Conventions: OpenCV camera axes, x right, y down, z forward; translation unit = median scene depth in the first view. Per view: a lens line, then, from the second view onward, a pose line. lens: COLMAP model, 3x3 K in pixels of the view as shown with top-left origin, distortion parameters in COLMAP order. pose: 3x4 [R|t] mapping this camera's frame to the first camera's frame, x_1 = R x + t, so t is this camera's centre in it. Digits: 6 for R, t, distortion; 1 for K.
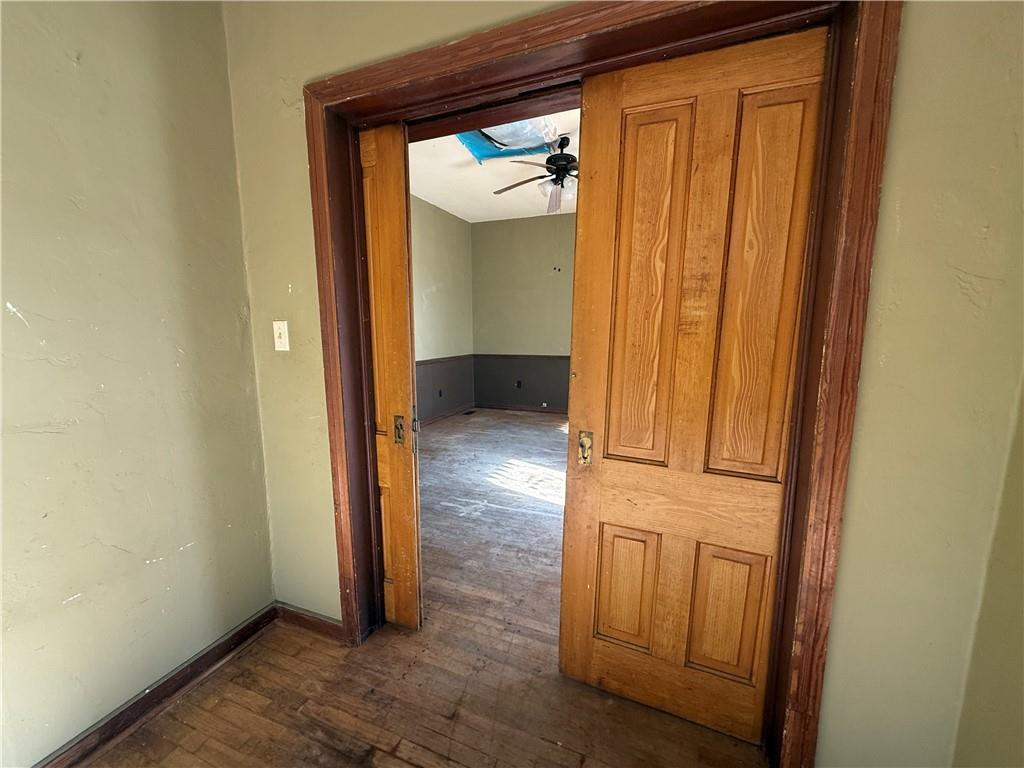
lens RADIAL K [[406.9, 0, 511.0], [0, 406.9, 385.6], [0, 0, 1]] dist [0.000194, 0.000012]
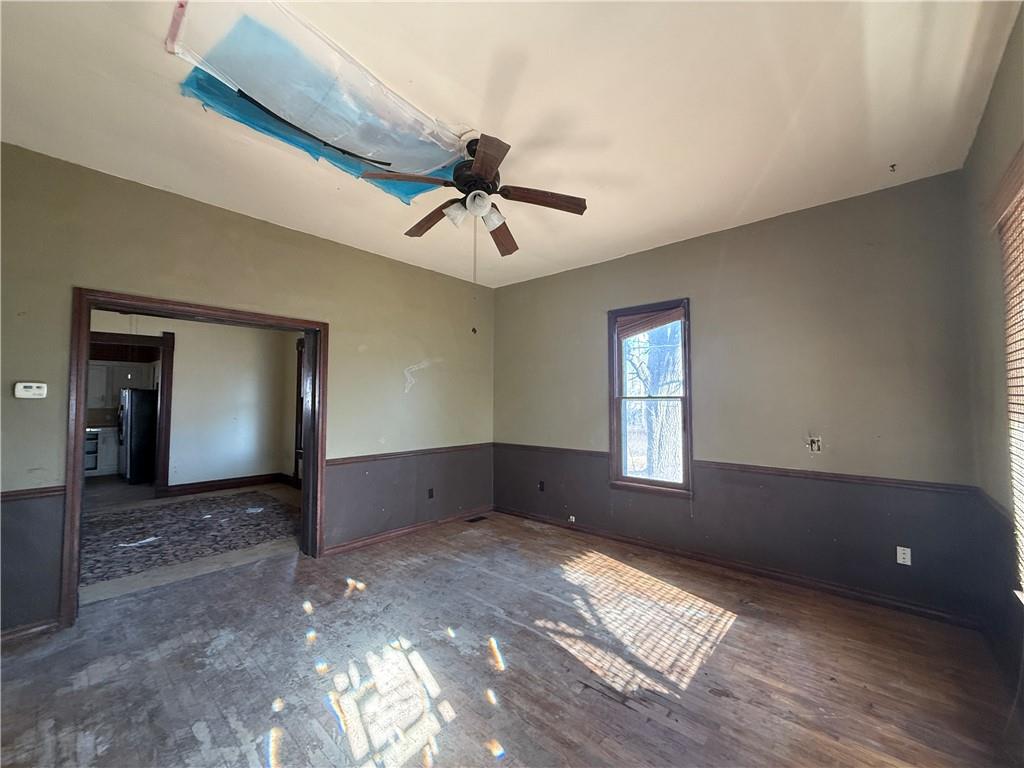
lens RADIAL K [[406.9, 0, 510.5], [0, 406.9, 384.2], [0, 0, 1]] dist [0.000194, 0.000012]
pose [[0.942882, -0.011370, -0.332934, 0.251557], [-0.050708, 0.982872, -0.177174, -0.060067], [0.329246, 0.183936, 0.926156, 0.292931]]
